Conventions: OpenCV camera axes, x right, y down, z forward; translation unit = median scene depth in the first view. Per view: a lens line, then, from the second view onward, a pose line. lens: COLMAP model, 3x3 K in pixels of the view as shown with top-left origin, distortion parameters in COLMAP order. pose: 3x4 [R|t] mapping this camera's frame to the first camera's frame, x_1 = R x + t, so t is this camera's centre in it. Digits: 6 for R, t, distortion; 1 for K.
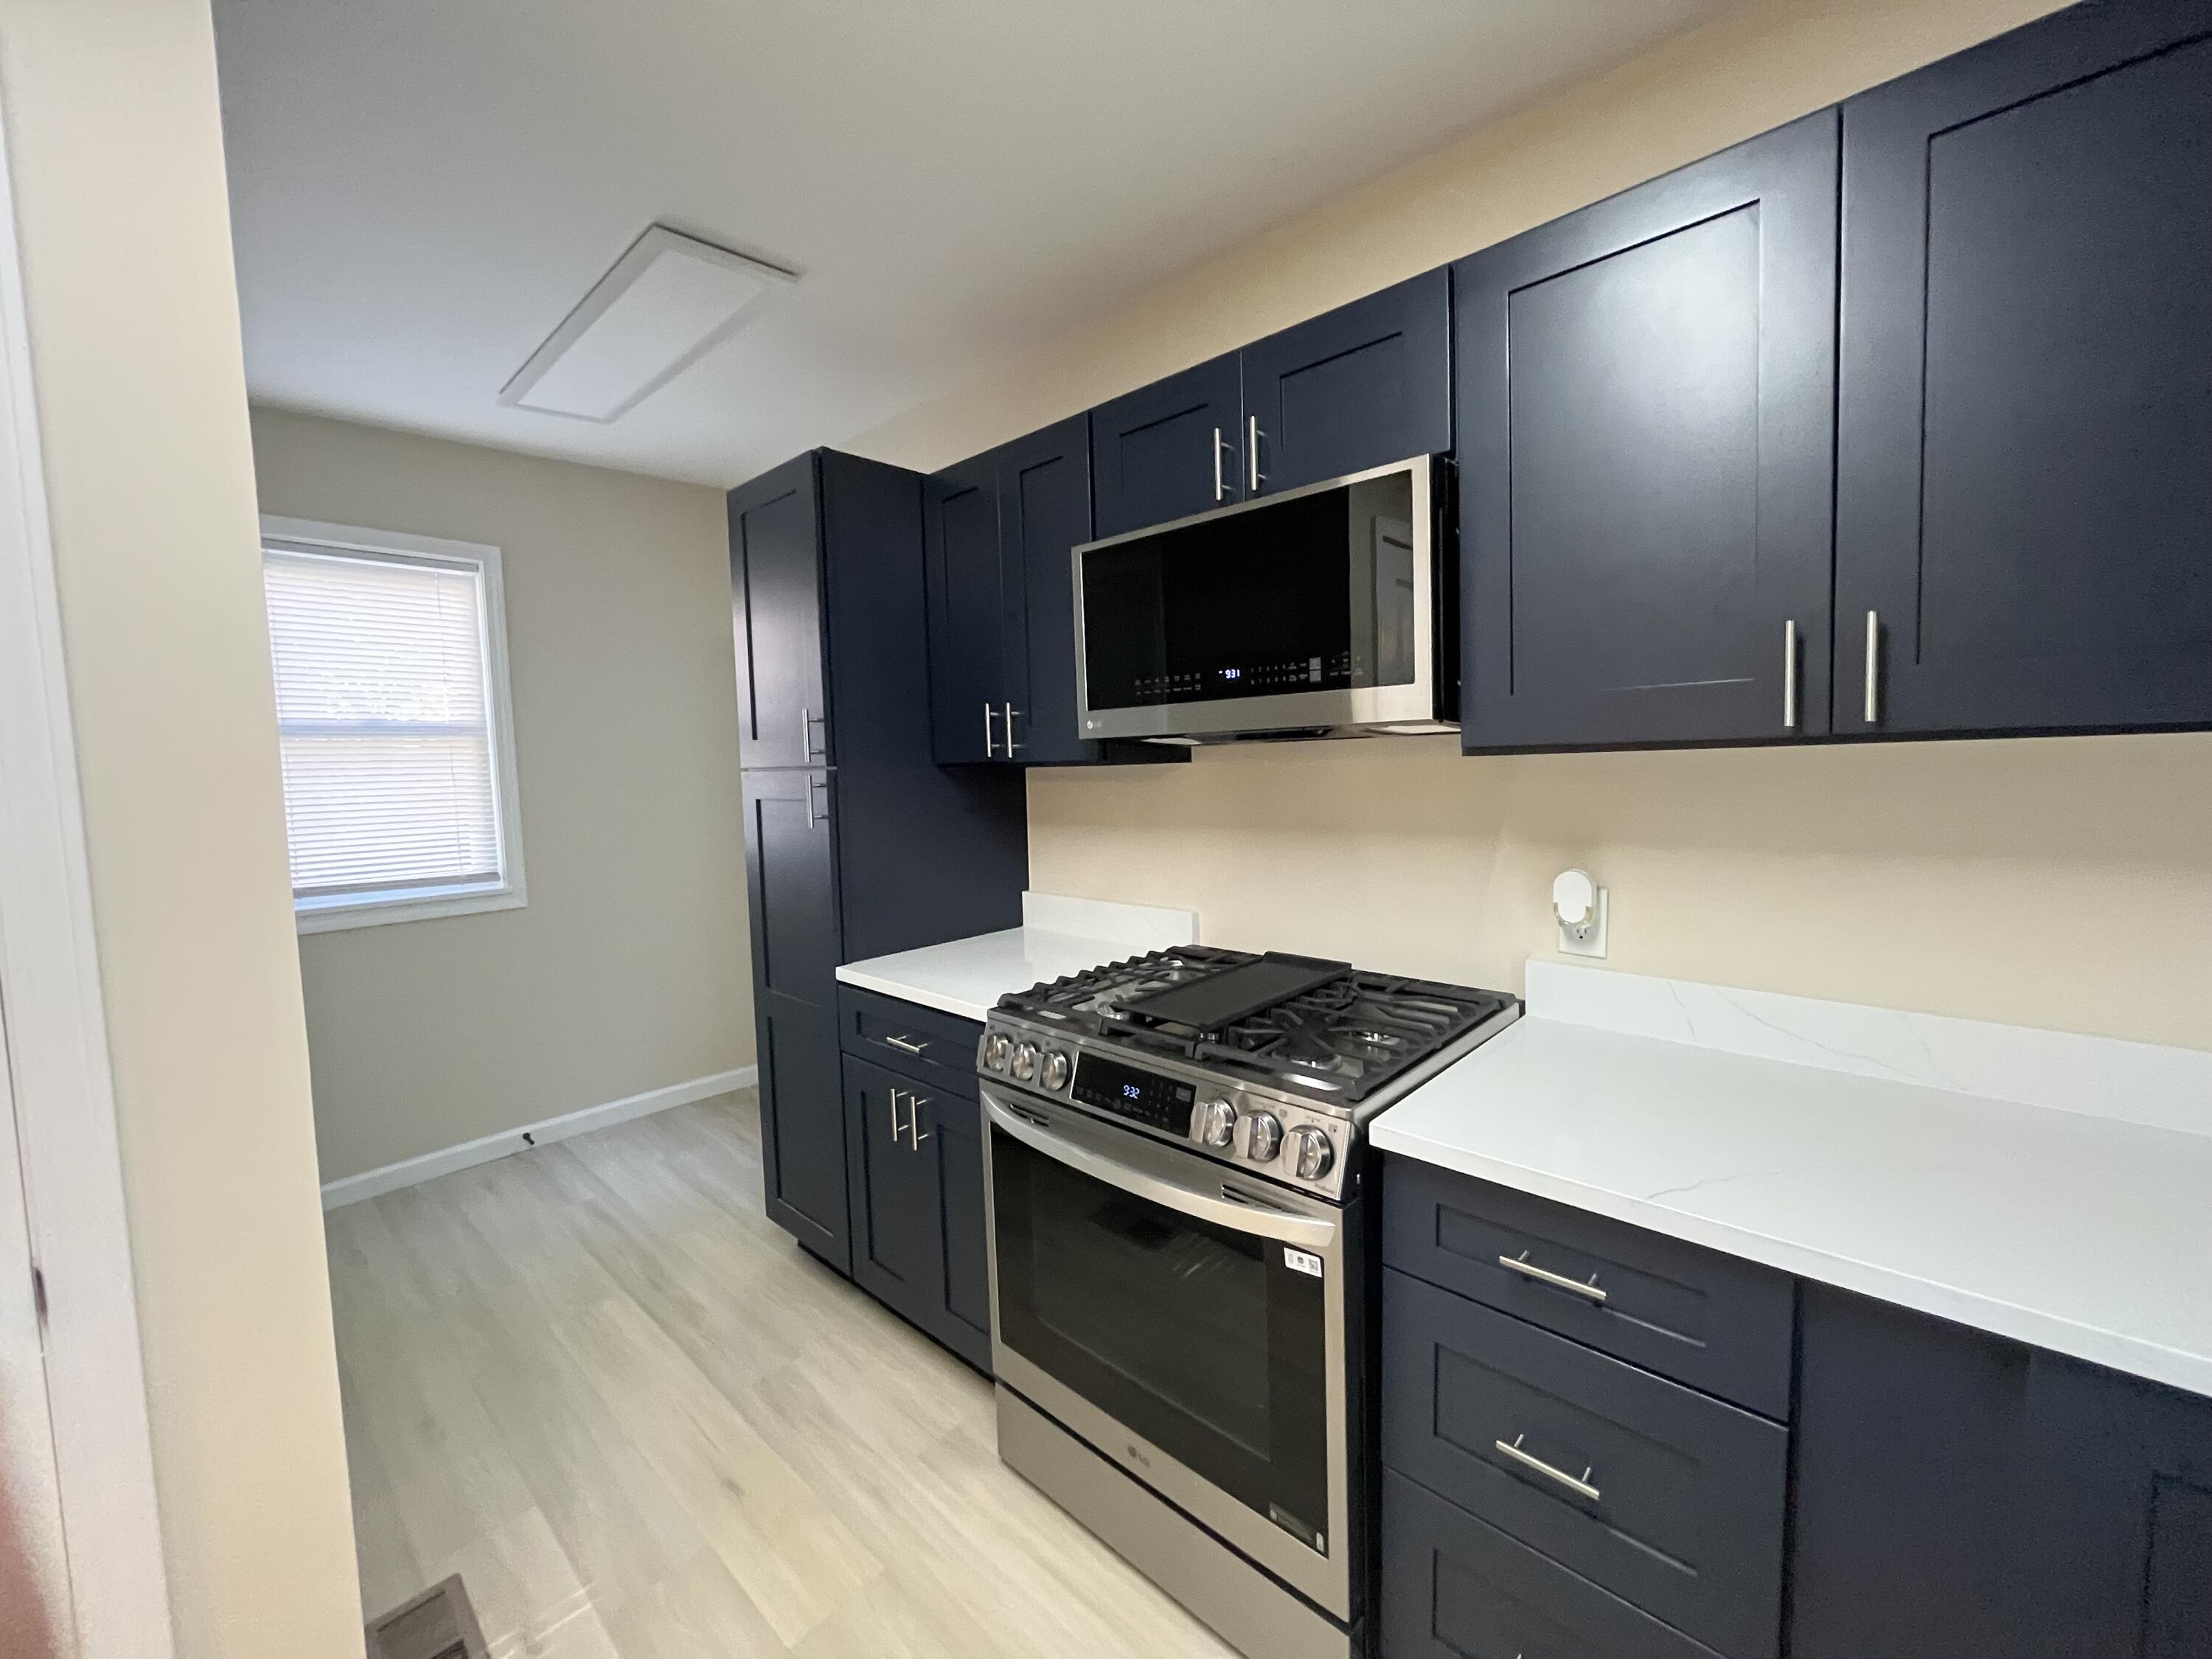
lens RADIAL K [[896.1, 0, 1101.5], [0, 896.1, 814.8], [0, 0, 1]] dist [0.000438, -0.000406]
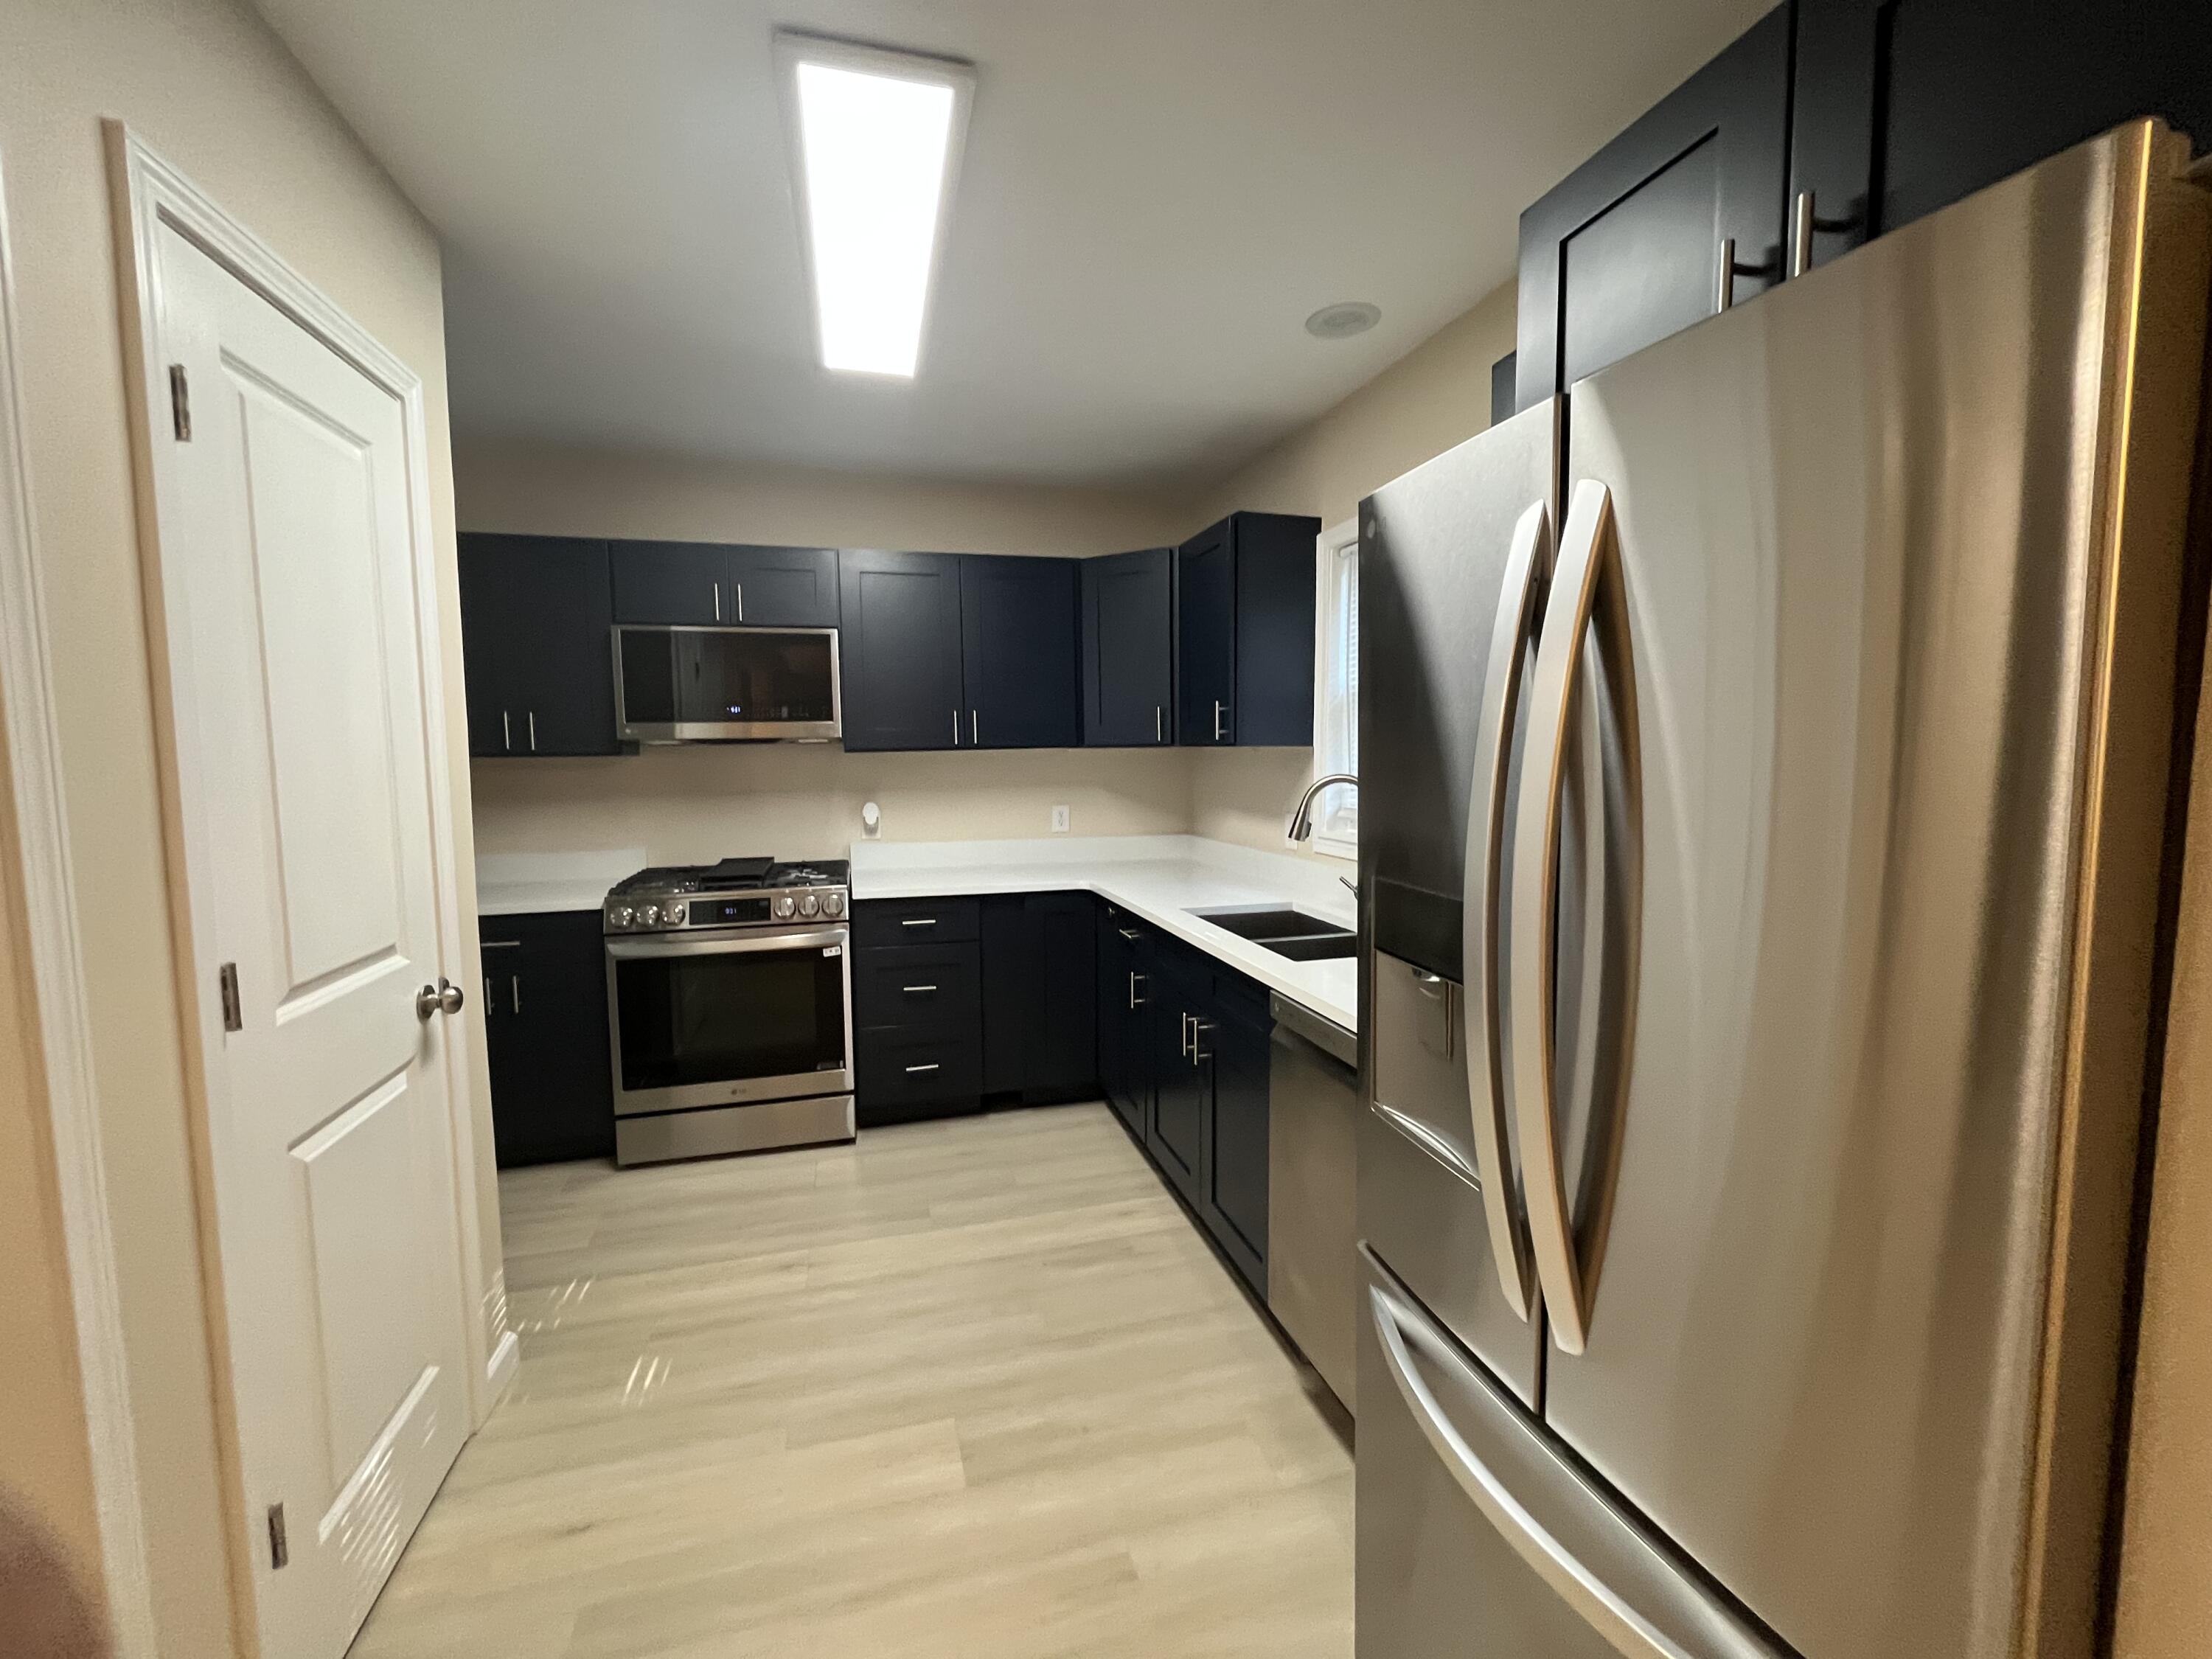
lens RADIAL K [[896.1, 0, 1101.6], [0, 896.1, 824.4], [0, 0, 1]] dist [0.000438, -0.000406]
pose [[0.508759, -0.041108, 0.859927, -1.273585], [0.056350, 0.998307, 0.014385, 0.126168], [-0.859063, 0.041138, 0.510214, -0.782056]]
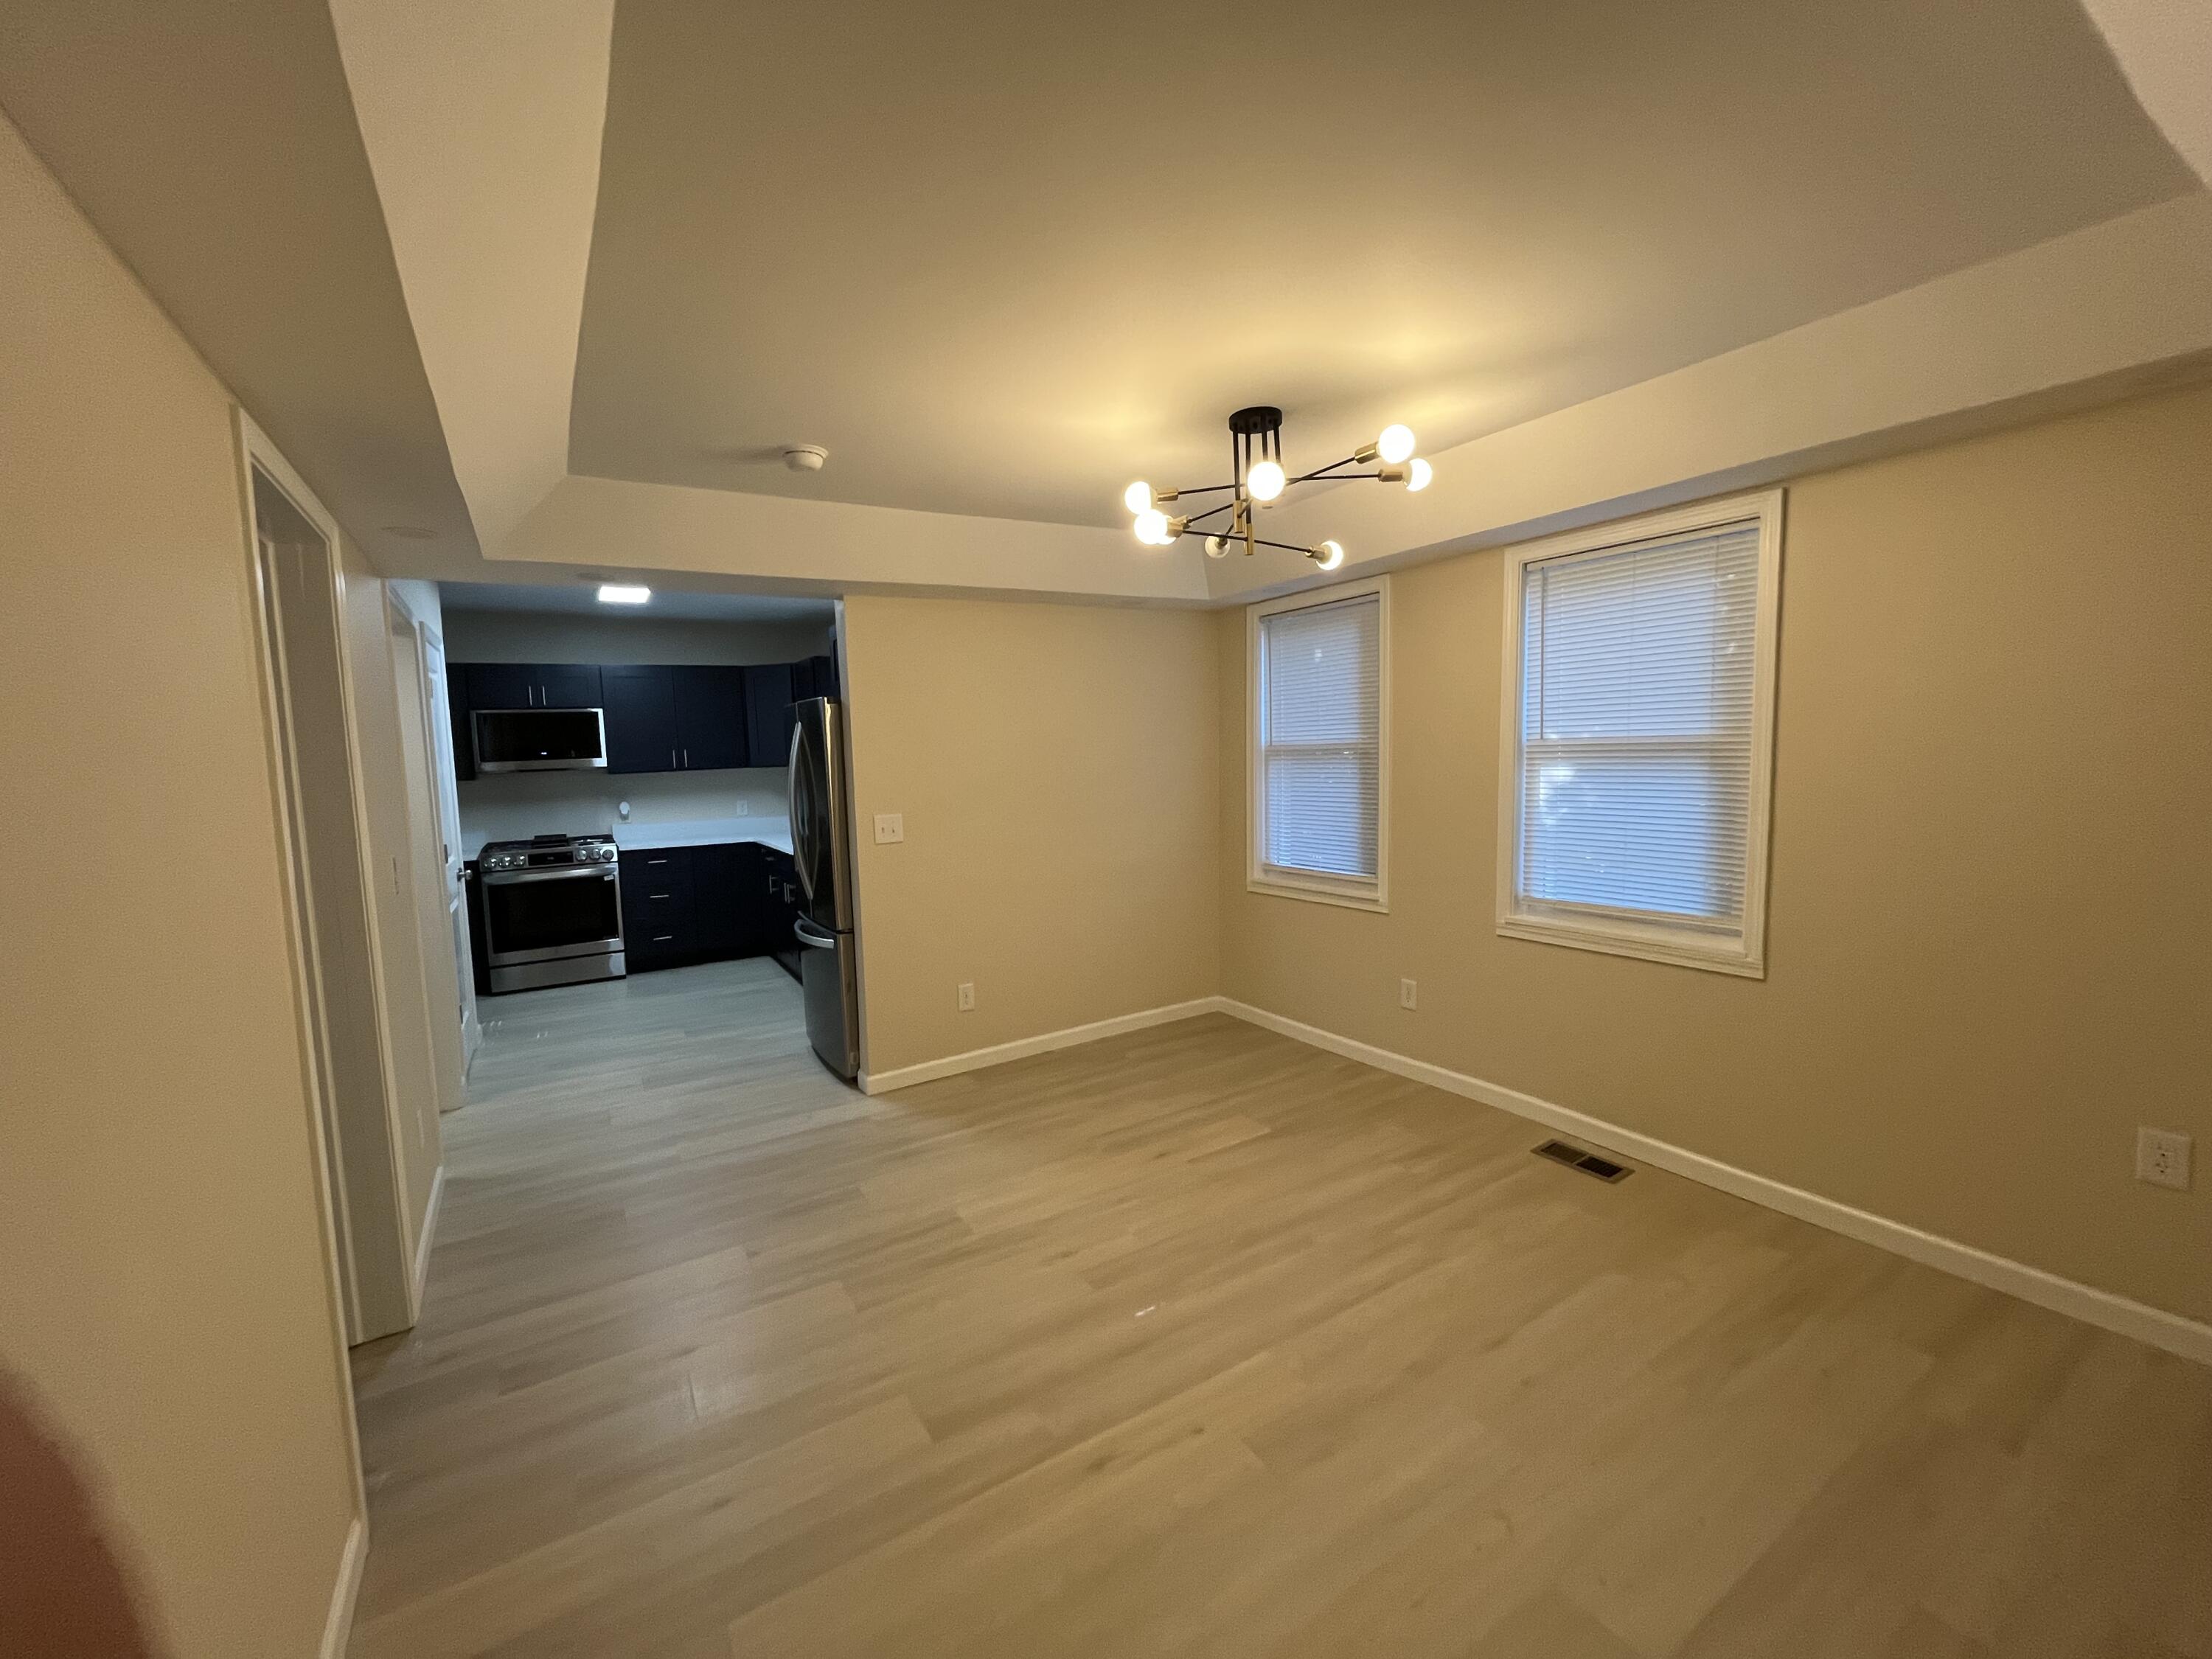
lens RADIAL K [[896.1, 0, 1110.8], [0, 896.1, 830.2], [0, 0, 1]] dist [0.000438, -0.000406]
pose [[0.250471, -0.062158, 0.966126, -3.140580], [0.092906, 0.994874, 0.039922, 0.251861], [-0.963656, 0.079760, 0.254962, -2.398727]]
